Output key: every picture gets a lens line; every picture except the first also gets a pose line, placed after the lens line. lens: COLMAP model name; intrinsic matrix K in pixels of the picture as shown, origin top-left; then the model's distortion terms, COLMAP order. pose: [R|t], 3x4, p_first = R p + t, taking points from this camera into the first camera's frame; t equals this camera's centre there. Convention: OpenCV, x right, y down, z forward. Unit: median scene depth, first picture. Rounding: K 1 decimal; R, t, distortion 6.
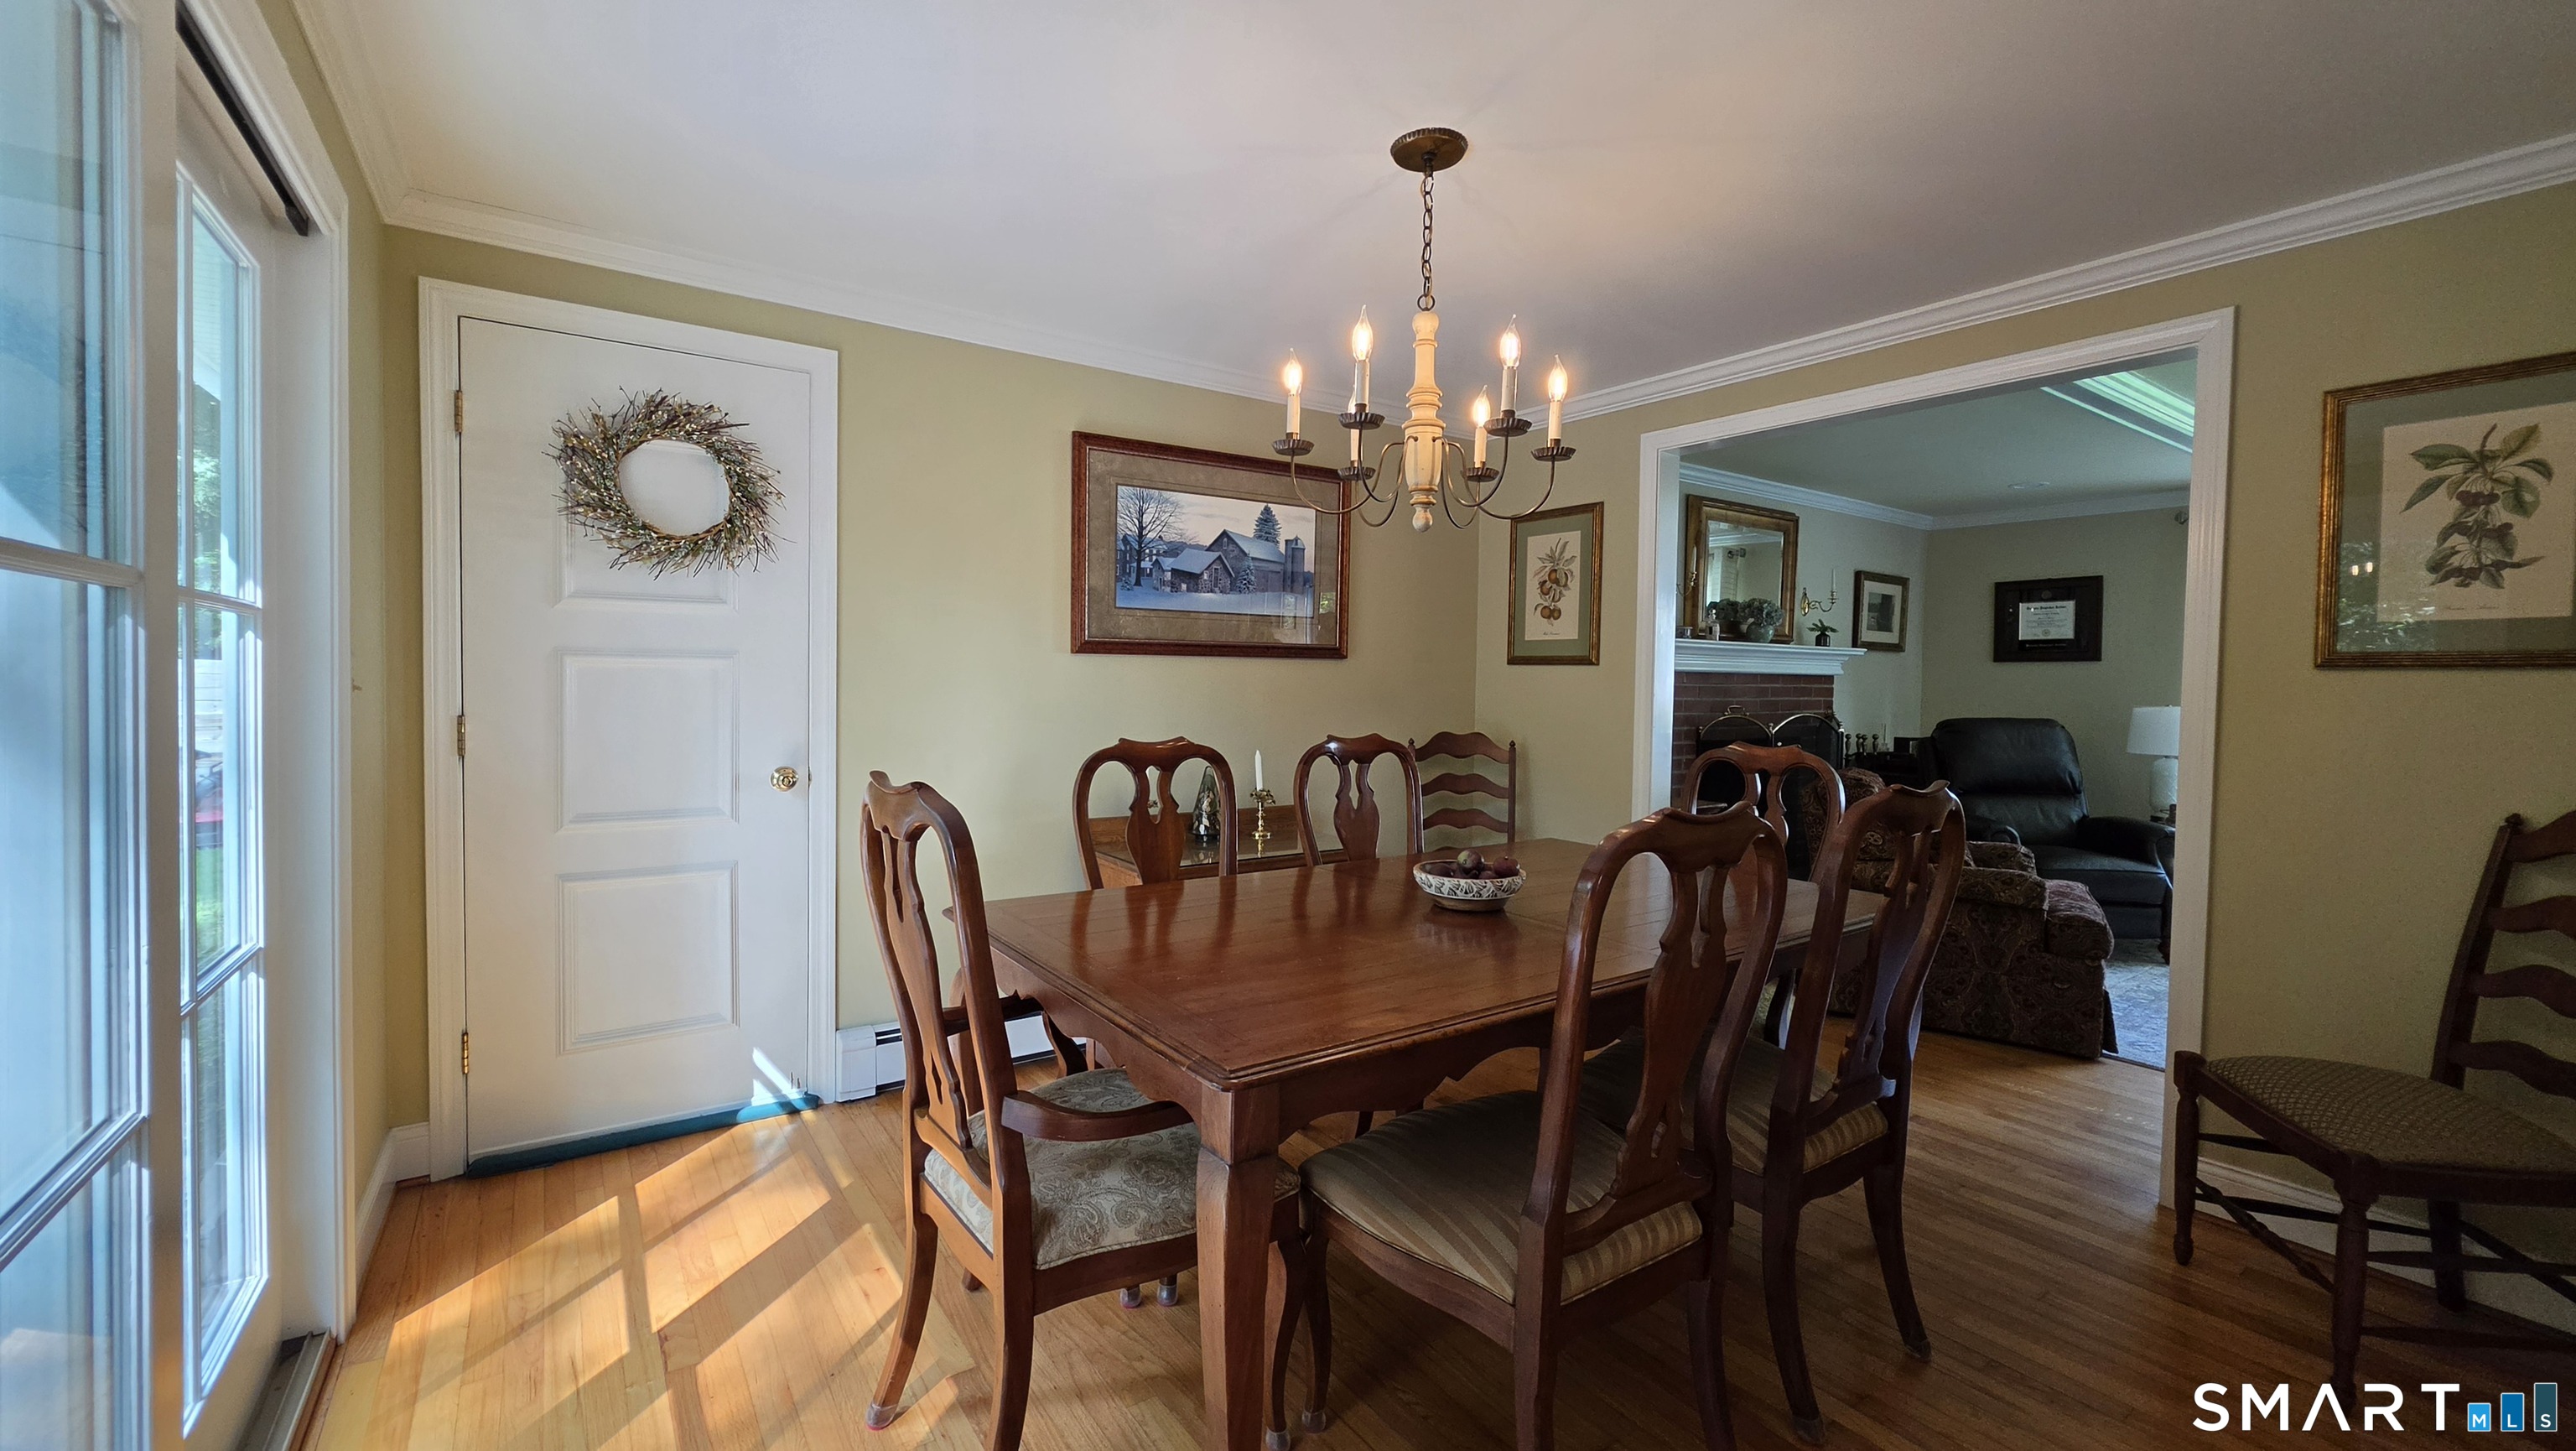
lens RADIAL K [[1047.0, 0, 1280.5], [0, 1047.0, 707.1], [0, 0, 1]] dist [-0.000937, -0.000067]
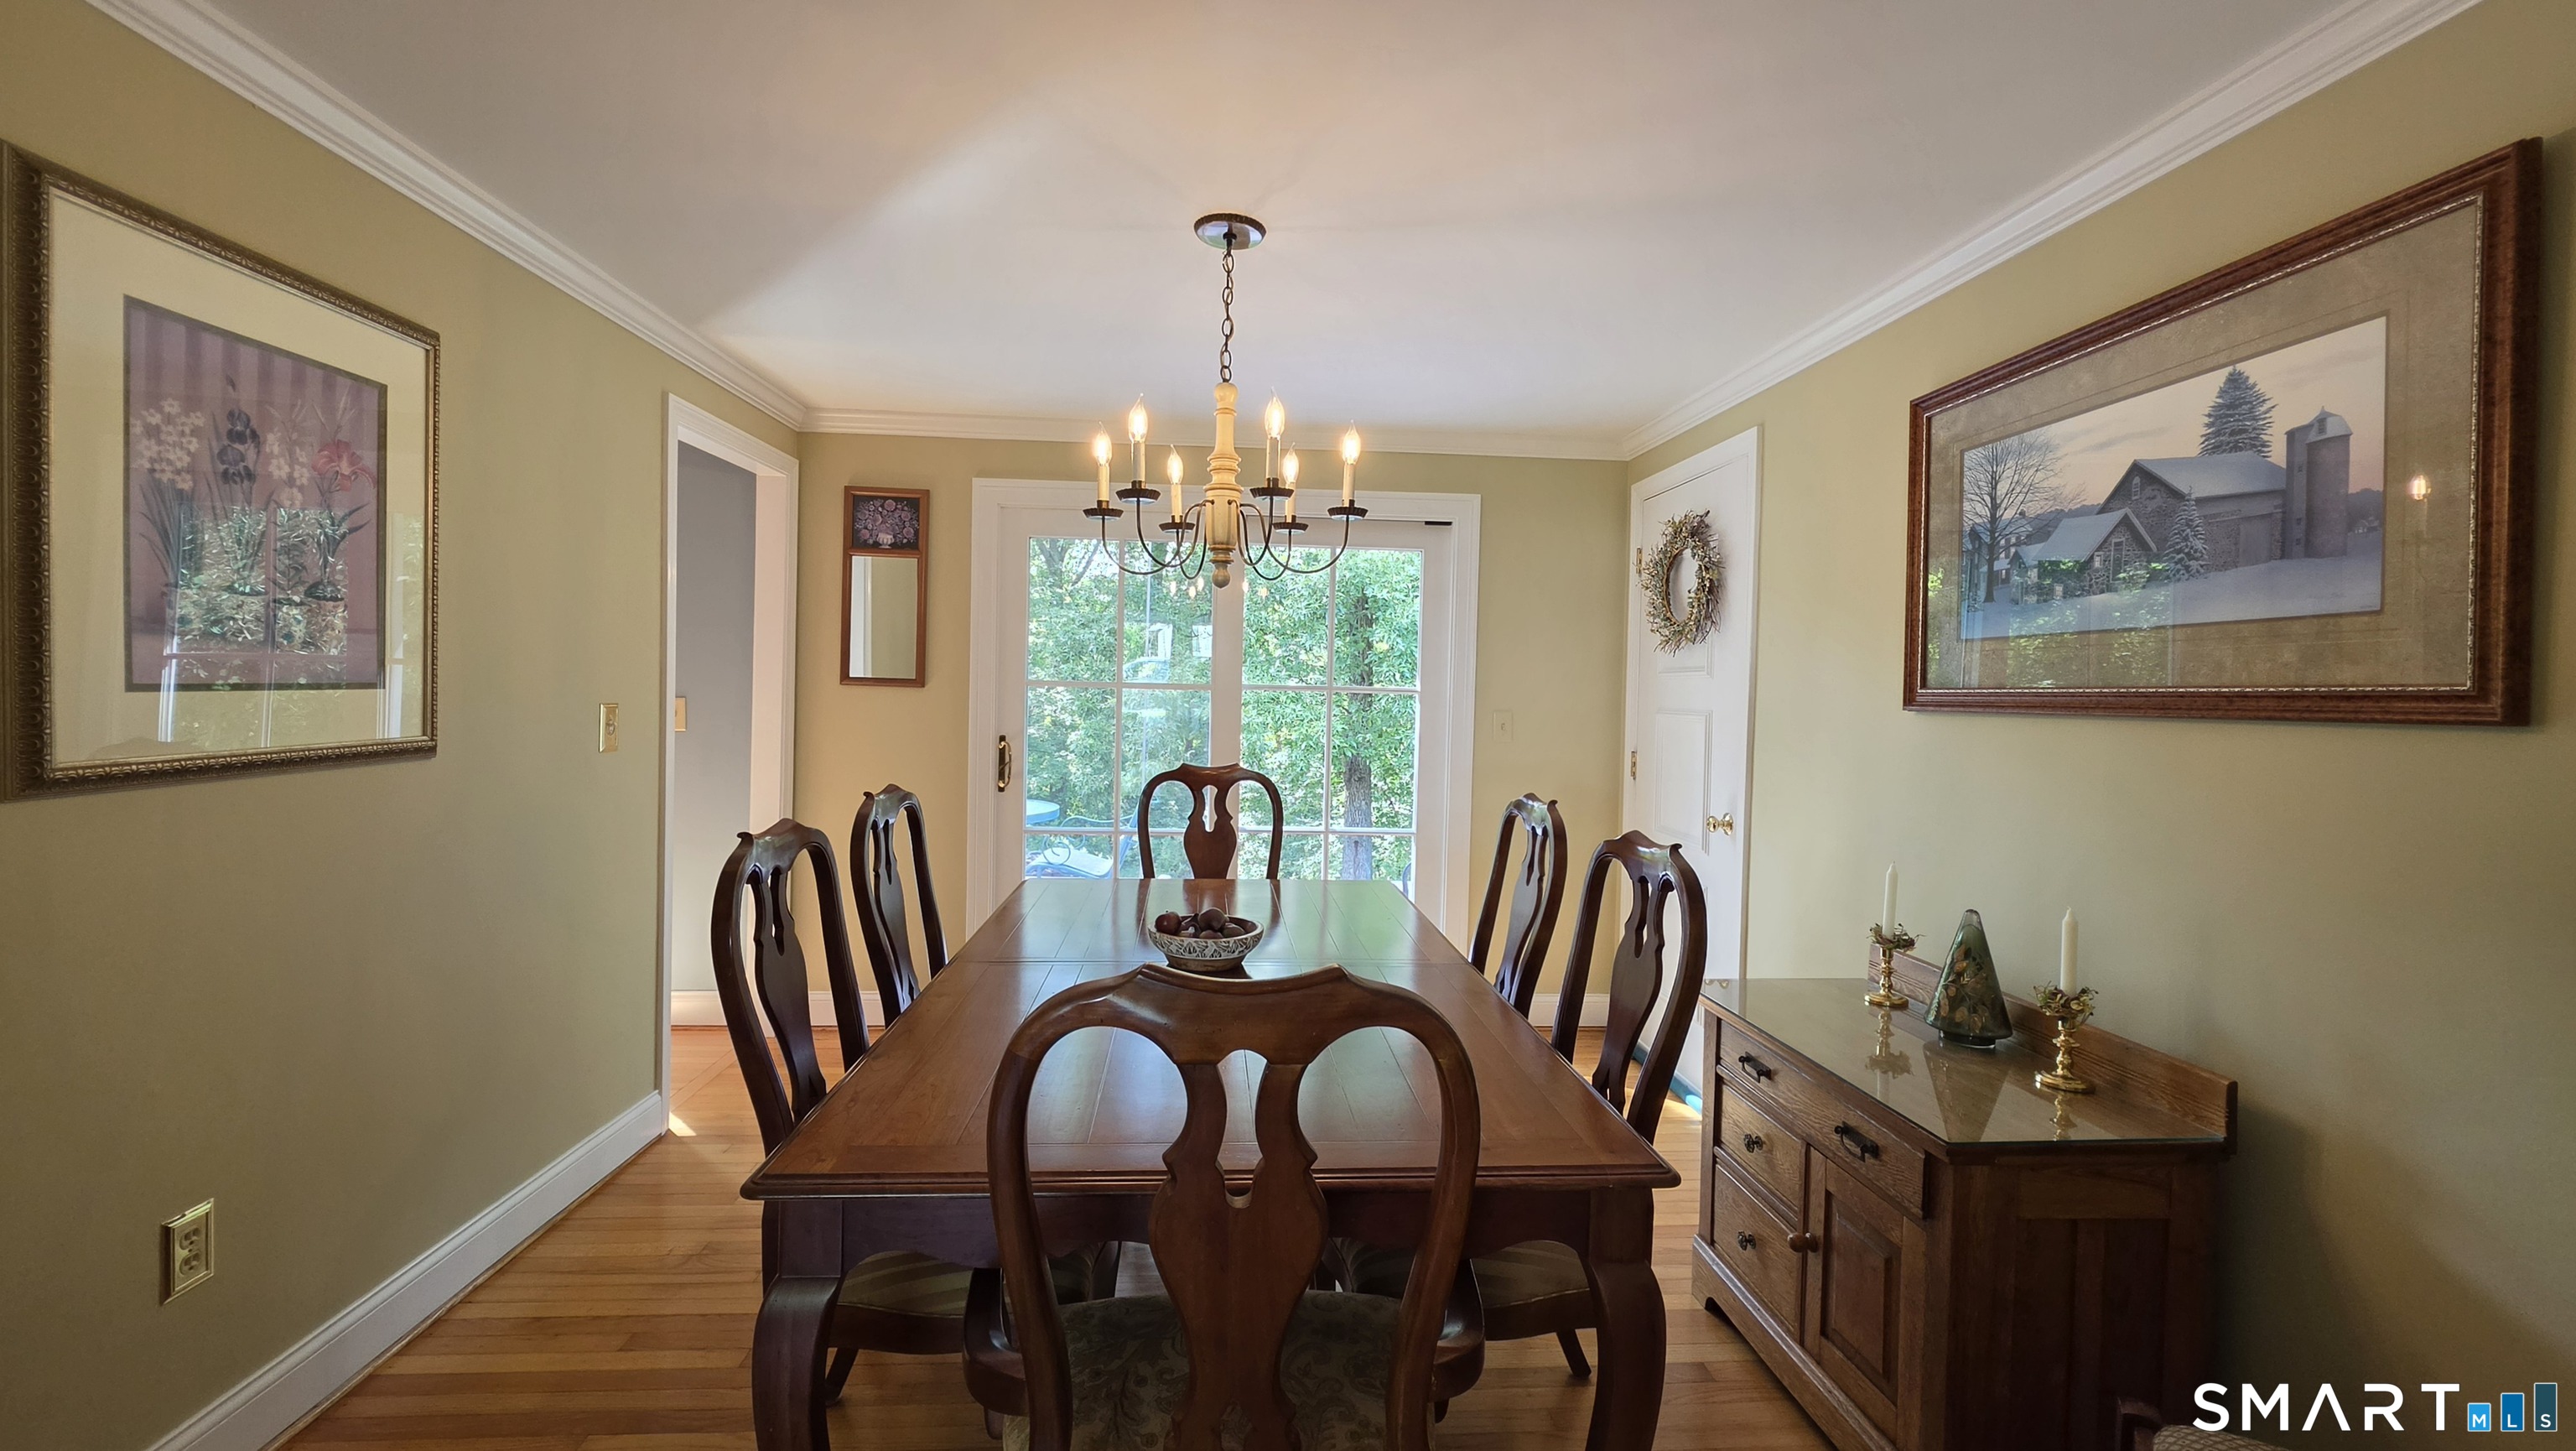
lens RADIAL K [[1047.0, 0, 1286.5], [0, 1047.0, 708.3], [0, 0, 1]] dist [-0.000937, -0.000067]
pose [[-0.504777, -0.001843, -0.863248, 0.596430], [-0.038928, 0.999029, 0.020629, -0.049322], [0.862372, 0.044018, -0.504358, 0.944409]]
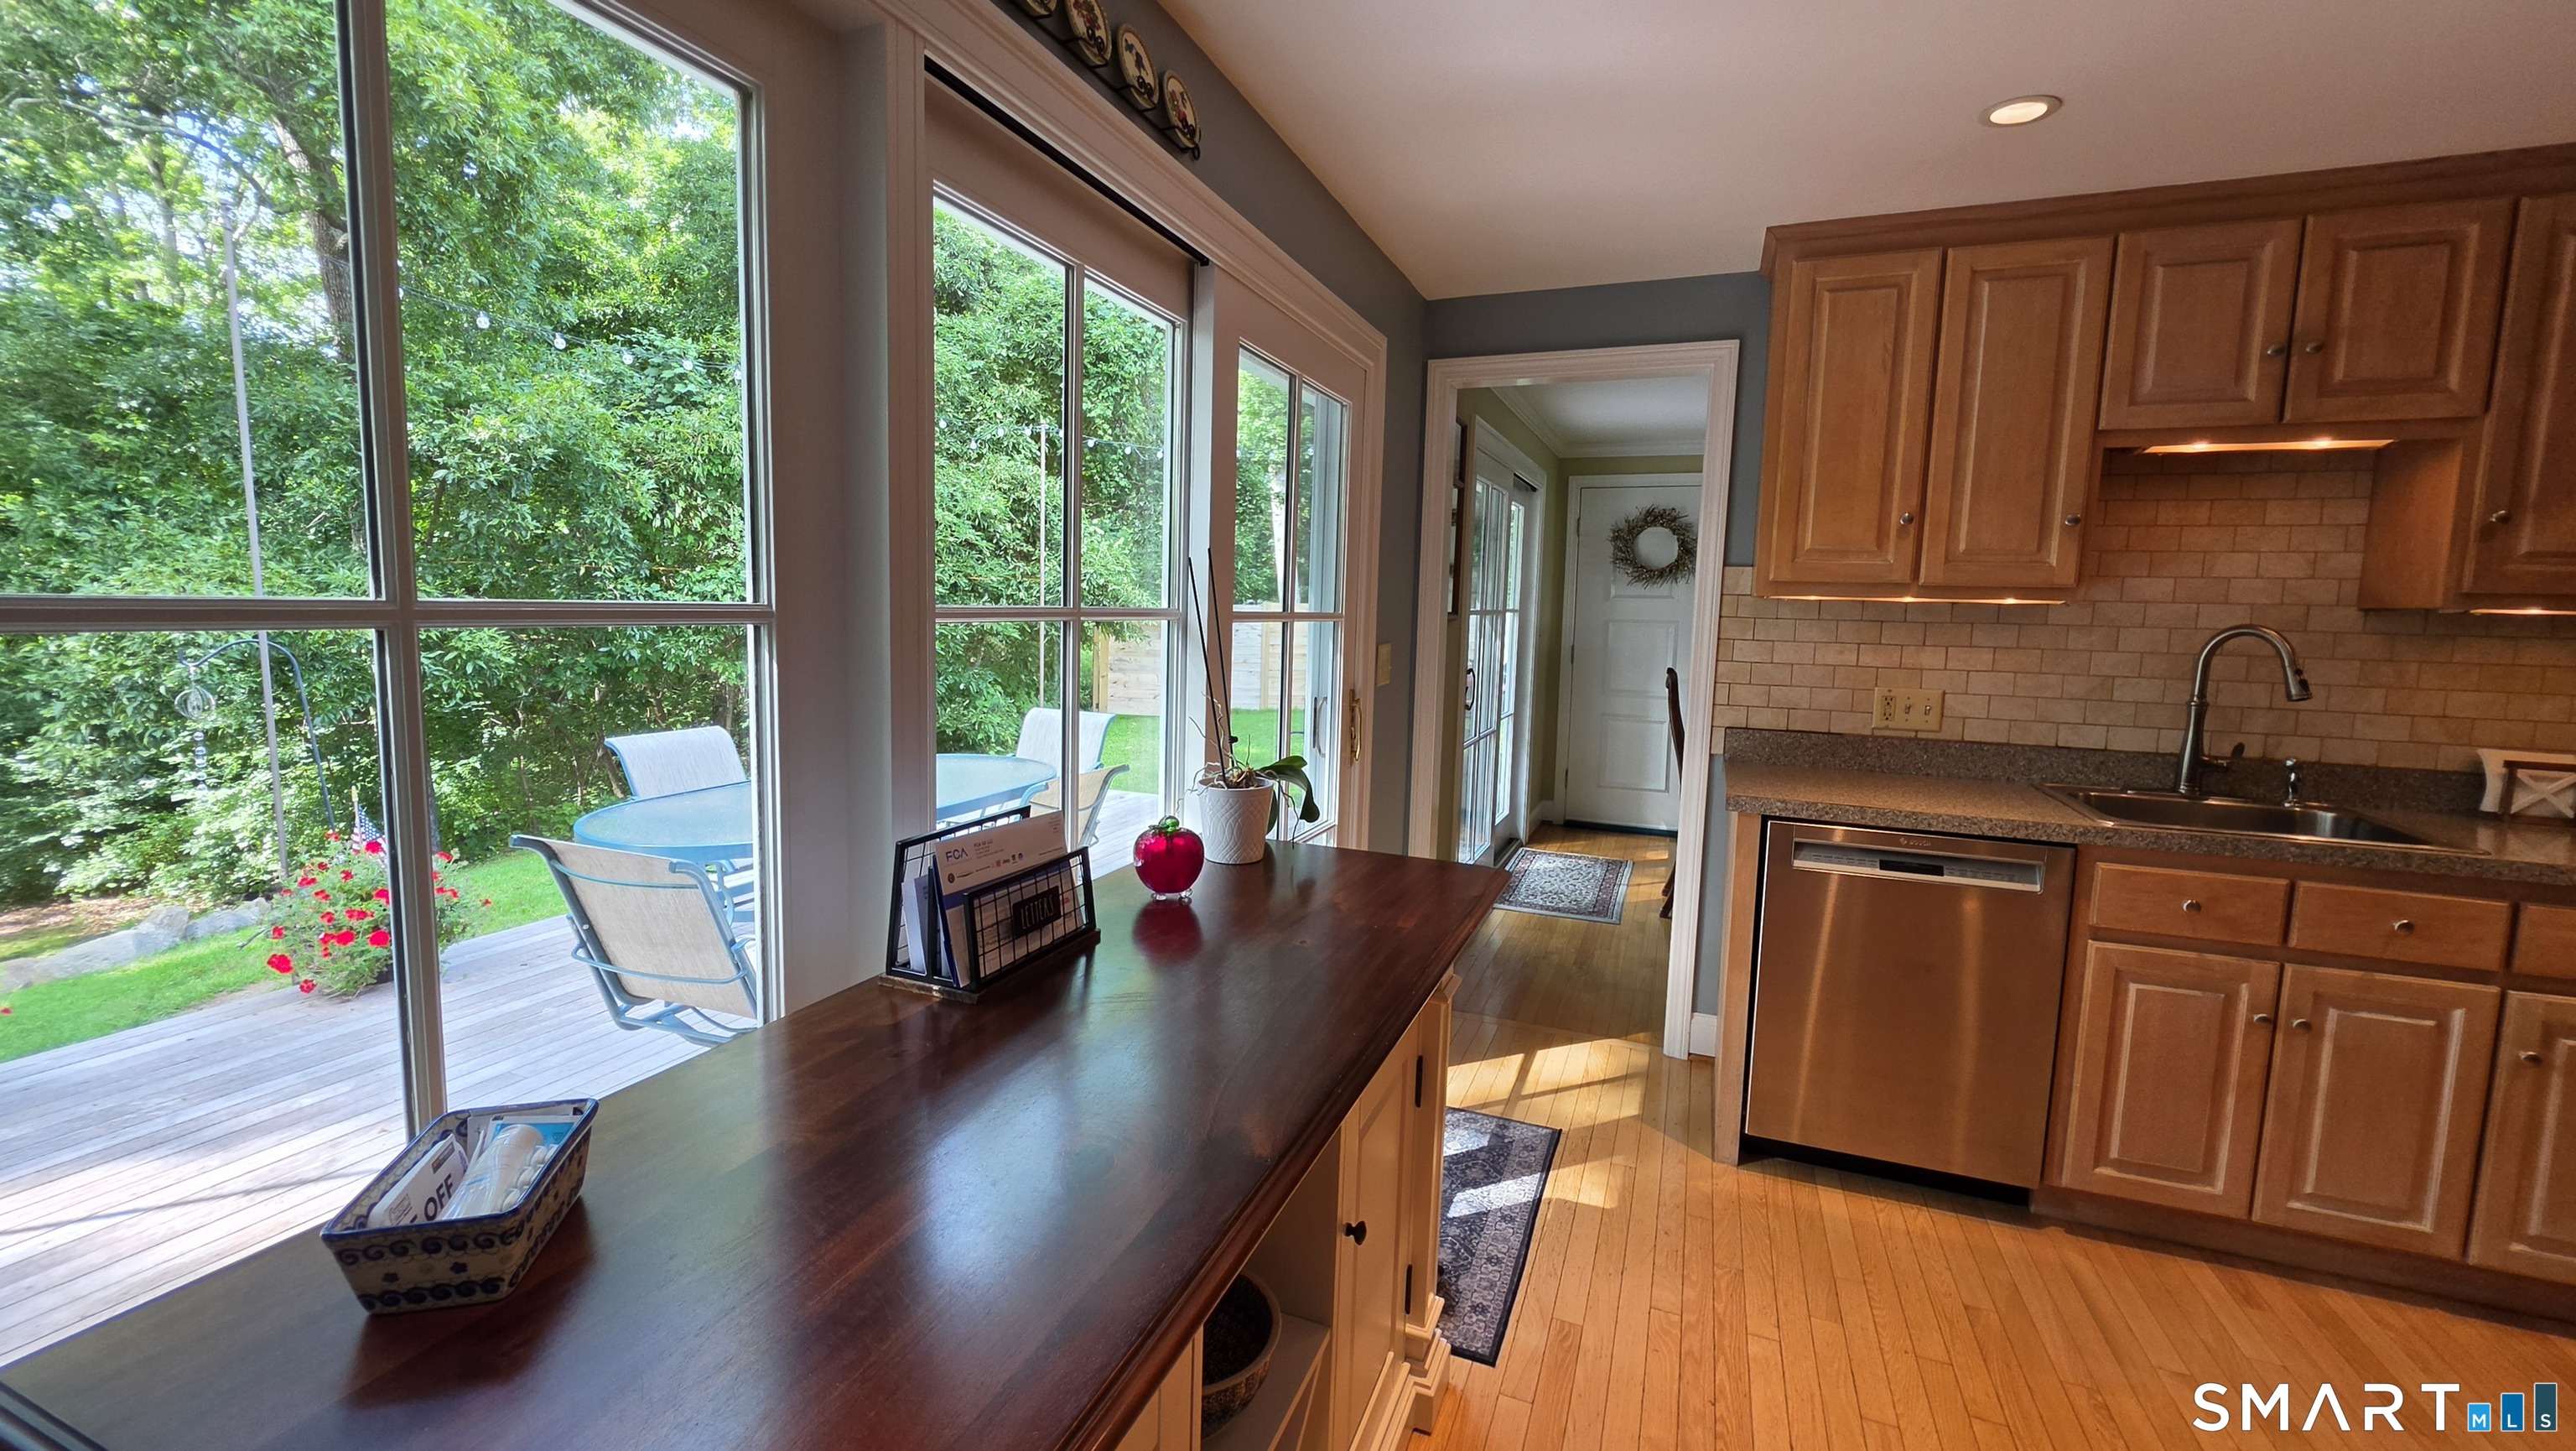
lens RADIAL K [[1047.0, 0, 1285.5], [0, 1047.0, 716.7], [0, 0, 1]] dist [-0.000937, -0.000067]
pose [[0.557491, 0.086347, -0.825680, 0.673037], [-0.032875, 0.996092, 0.081971, -0.005234], [0.829532, -0.018554, 0.558151, -0.716600]]
